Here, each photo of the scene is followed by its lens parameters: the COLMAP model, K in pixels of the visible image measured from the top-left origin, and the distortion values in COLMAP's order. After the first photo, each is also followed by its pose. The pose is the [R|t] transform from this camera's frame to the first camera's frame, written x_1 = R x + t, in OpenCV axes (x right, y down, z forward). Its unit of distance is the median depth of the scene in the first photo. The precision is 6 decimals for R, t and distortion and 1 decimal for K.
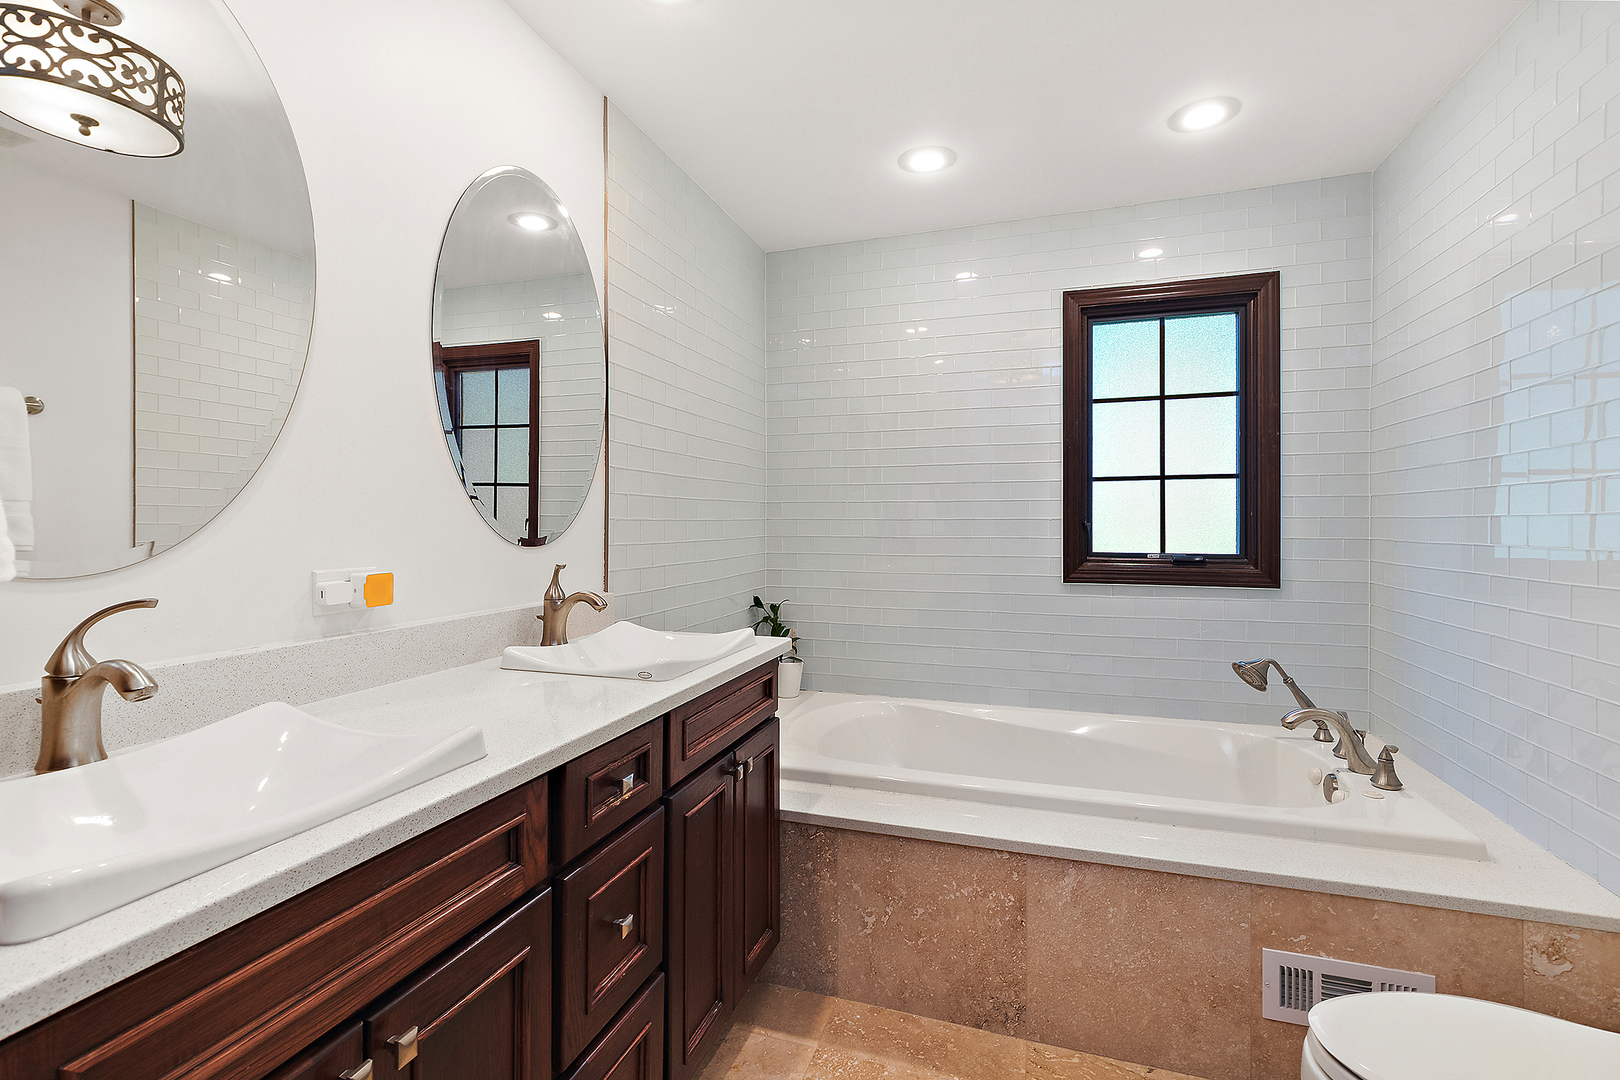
lens RADIAL K [[729.7, 0, 806.1], [0, 729.7, 522.7], [0, 0, 1]] dist [-0.001630, 0.000751]
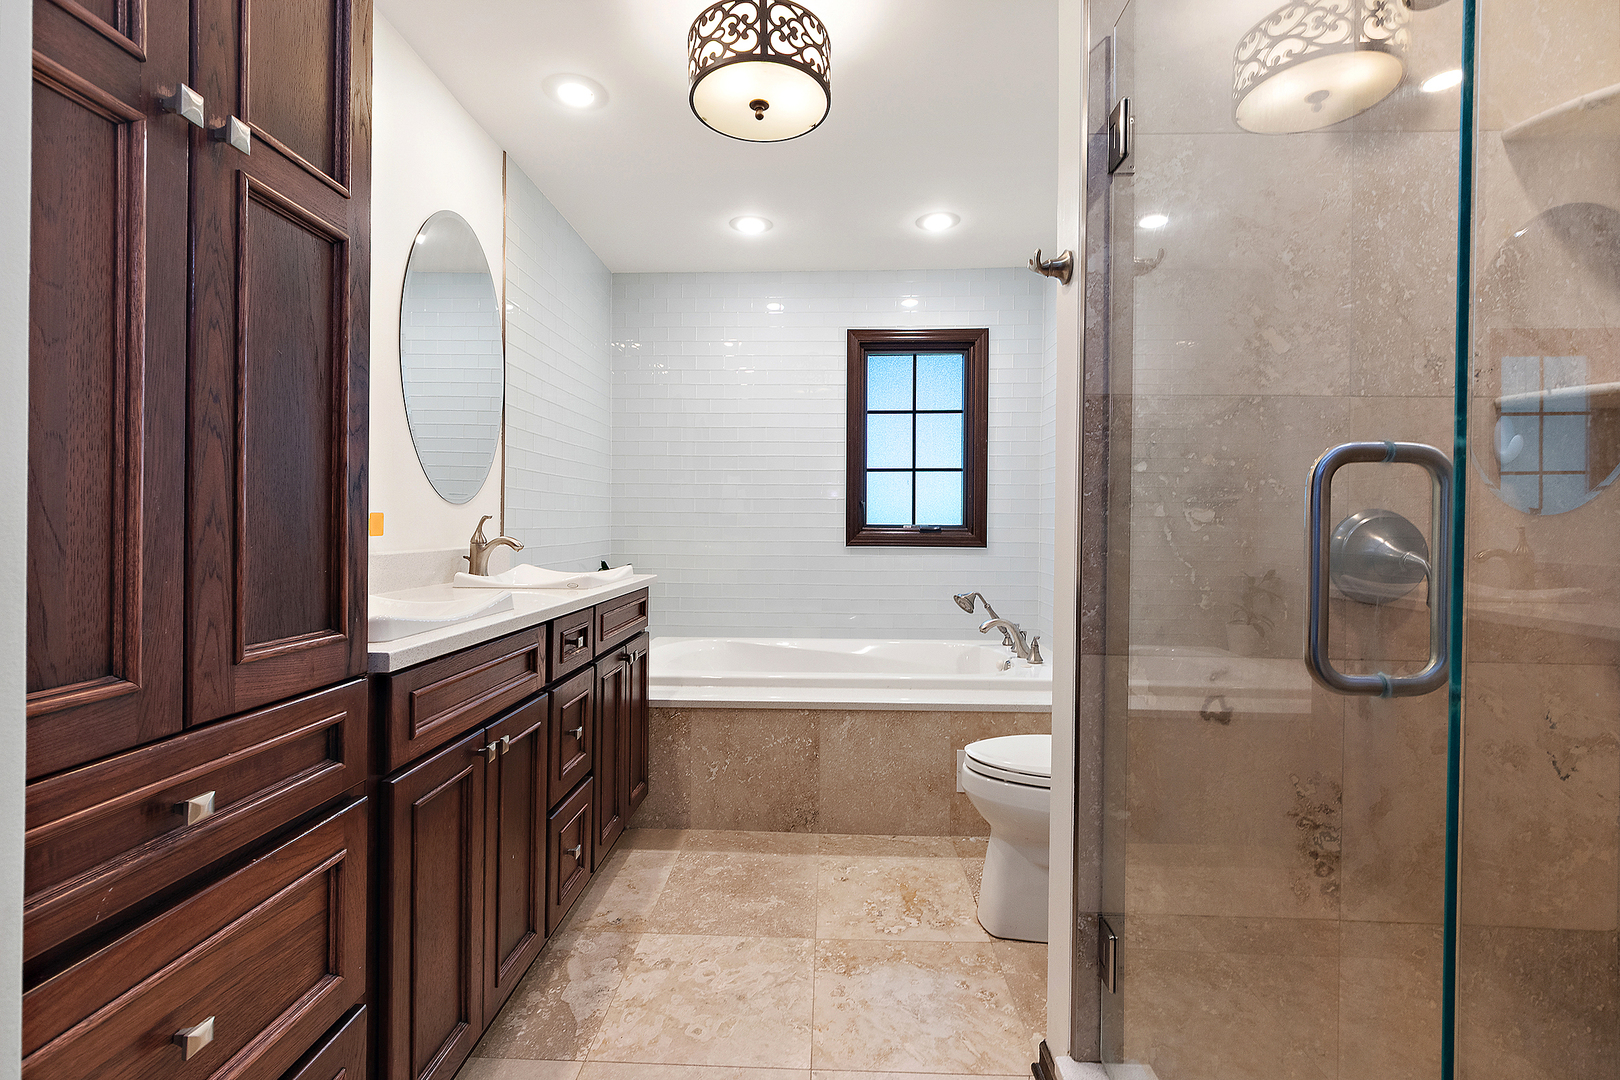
lens RADIAL K [[729.7, 0, 807.9], [0, 729.7, 531.8], [0, 0, 1]] dist [-0.001630, 0.000751]
pose [[0.960431, 0.003936, 0.278489, -0.121694], [-0.007202, 0.999917, 0.010705, 0.057169], [-0.278423, -0.012287, 0.960380, -0.370849]]
